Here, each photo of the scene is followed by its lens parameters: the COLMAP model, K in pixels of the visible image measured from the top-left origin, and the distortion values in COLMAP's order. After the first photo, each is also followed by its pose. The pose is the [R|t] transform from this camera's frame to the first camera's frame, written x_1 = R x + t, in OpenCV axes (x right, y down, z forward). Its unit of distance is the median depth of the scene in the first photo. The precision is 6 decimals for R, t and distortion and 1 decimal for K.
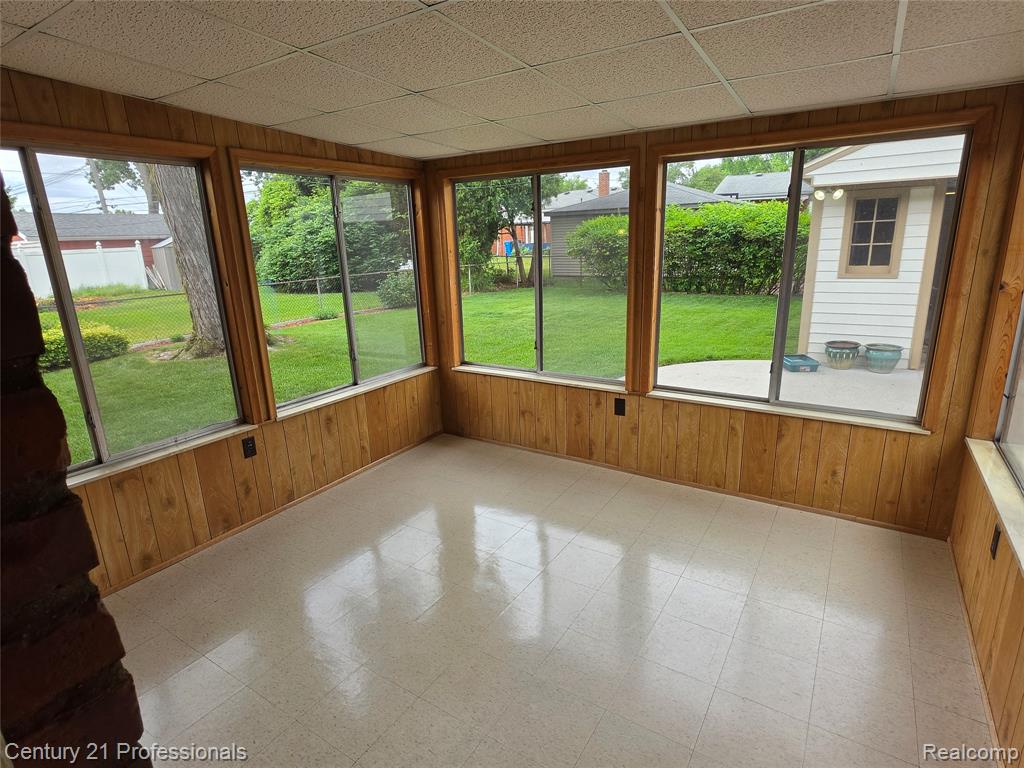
lens RADIAL K [[553.0, 0, 508.0], [0, 553.0, 385.8], [0, 0, 1]] dist [-0.012894, 0.001815]
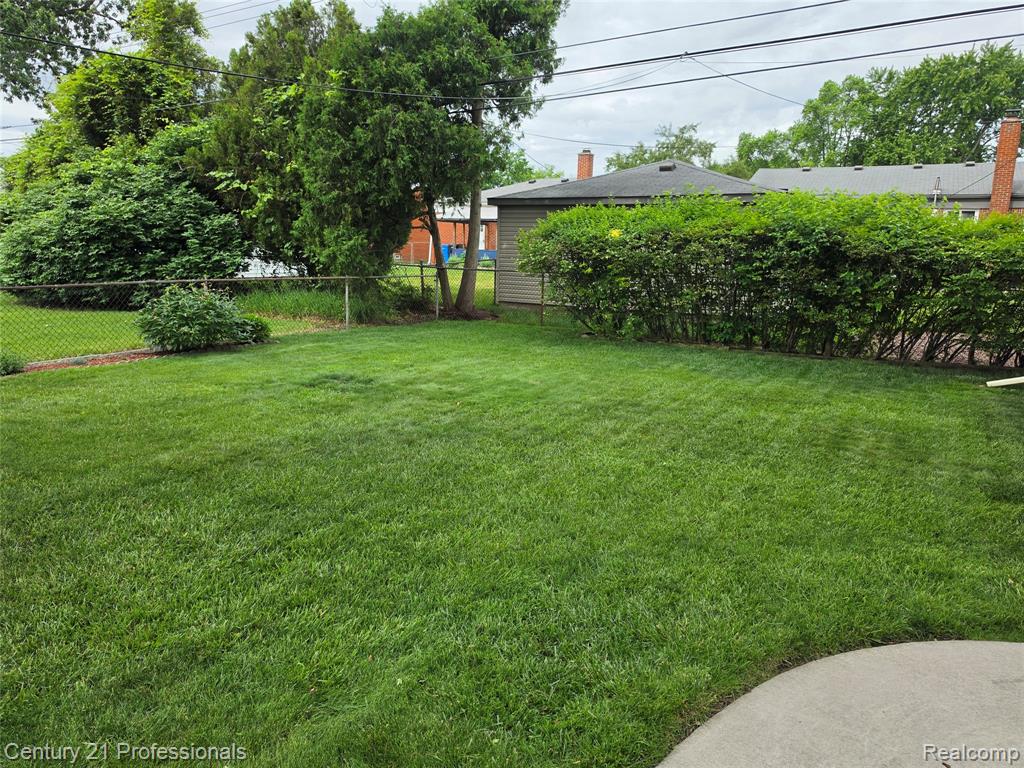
lens RADIAL K [[718.9, 0, 513.4], [0, 718.9, 386.9], [0, 0, 1]] dist [0.042299, -0.050848]
pose [[0.995722, 0.041228, 0.082692, 0.040251], [-0.035638, 0.997050, -0.067973, -0.057698], [-0.085250, 0.064735, 0.994254, 0.240485]]
